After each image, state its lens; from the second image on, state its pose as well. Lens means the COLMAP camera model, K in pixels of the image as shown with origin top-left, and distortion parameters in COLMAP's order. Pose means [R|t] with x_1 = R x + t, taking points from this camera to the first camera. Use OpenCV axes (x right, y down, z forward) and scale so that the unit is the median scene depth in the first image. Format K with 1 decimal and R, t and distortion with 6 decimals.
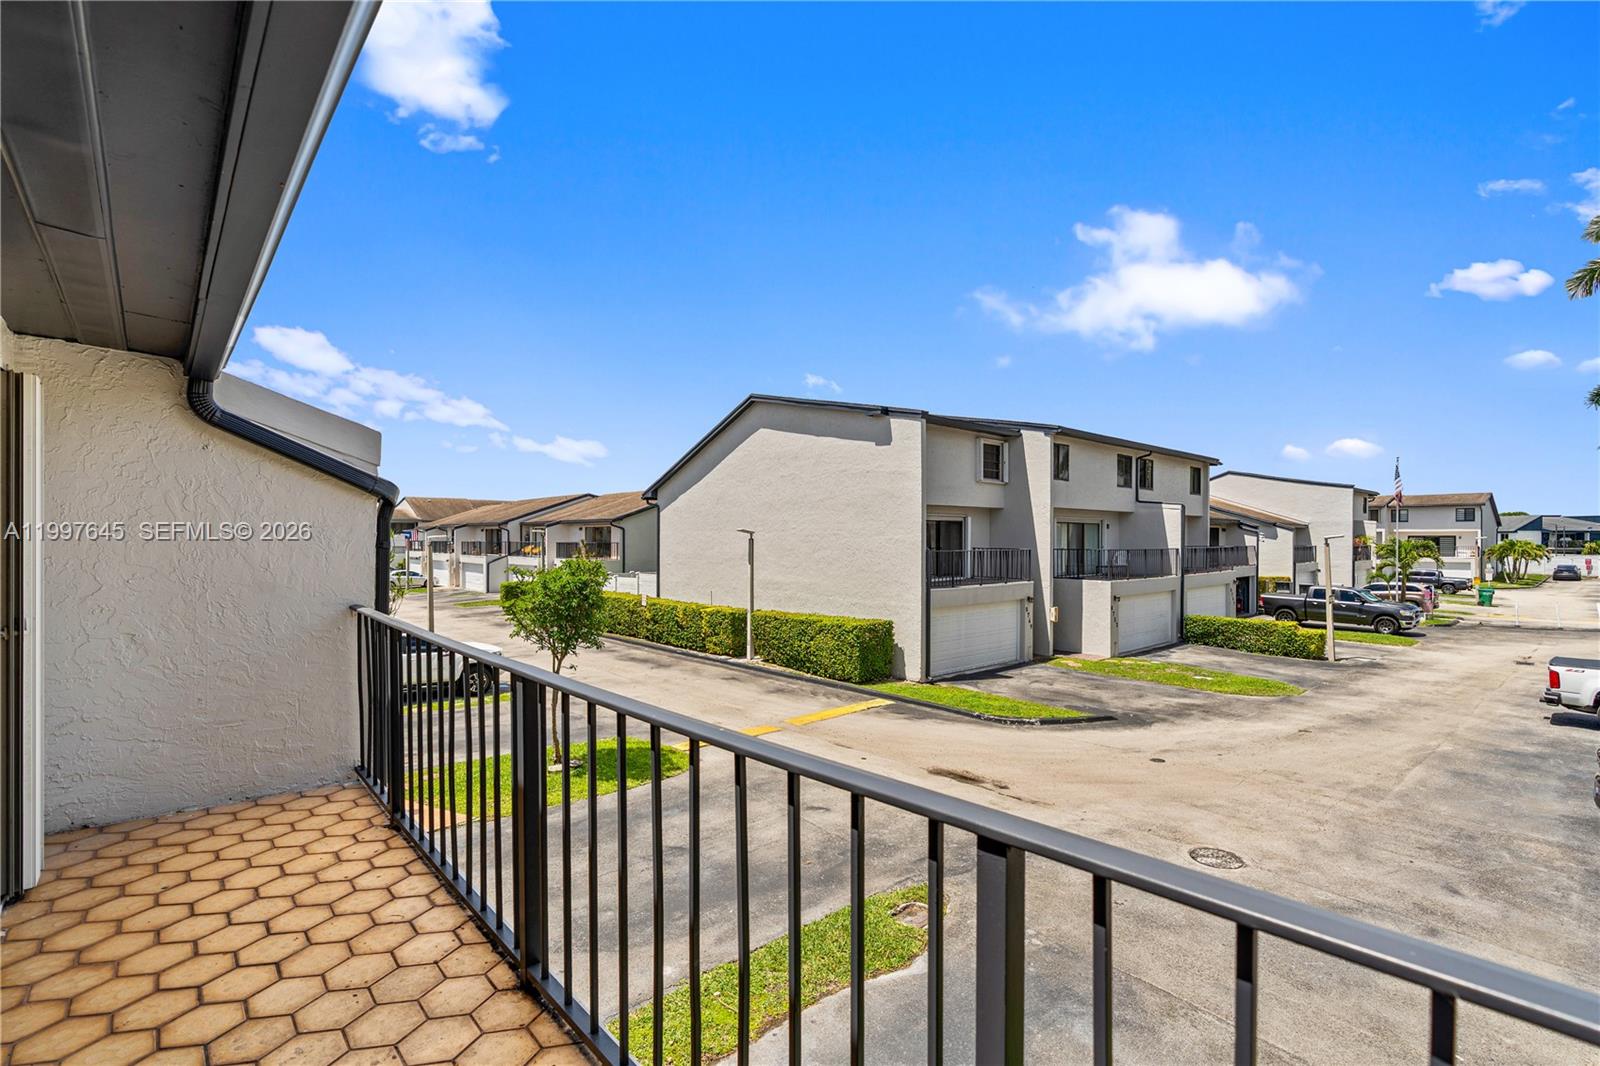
lens RADIAL K [[726.7, 0, 805.8], [0, 726.7, 540.4], [0, 0, 1]] dist [-0.010789, 0.002856]
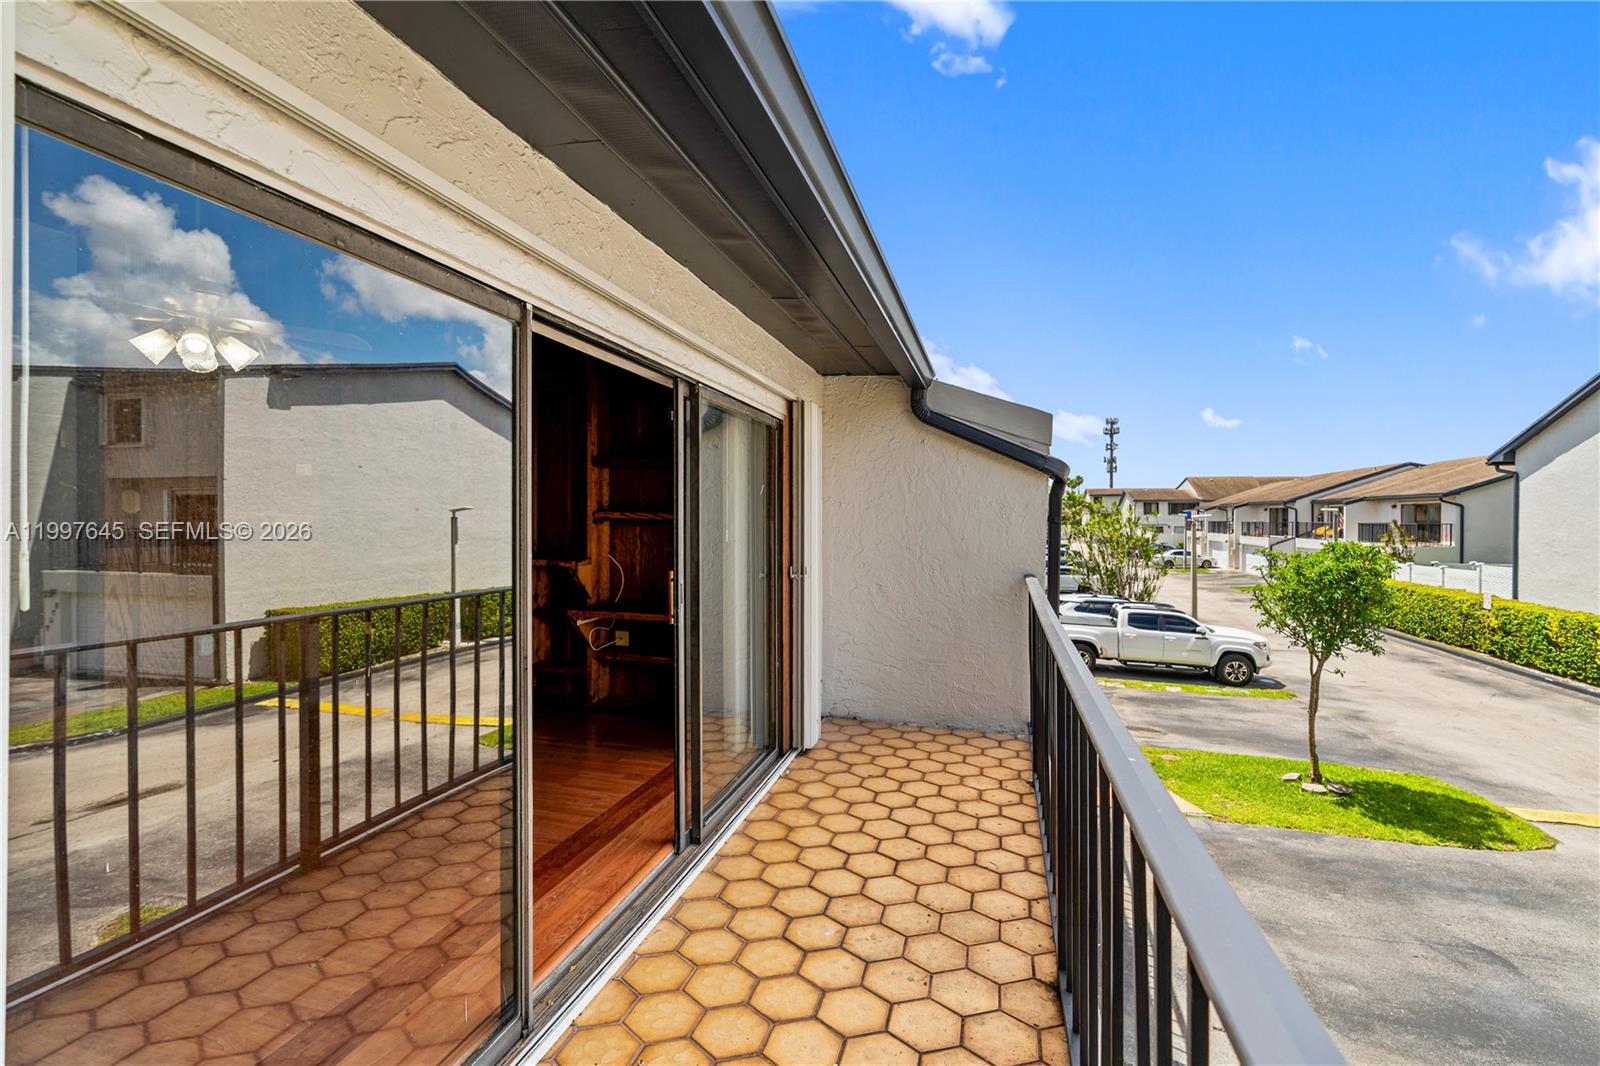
lens RADIAL K [[726.7, 0, 803.7], [0, 726.7, 526.2], [0, 0, 1]] dist [-0.010789, 0.002856]
pose [[0.541786, 0.009739, -0.840460, 0.120236], [-0.003307, 0.999950, 0.009456, 0.006821], [0.840510, -0.002344, 0.541791, 0.124760]]
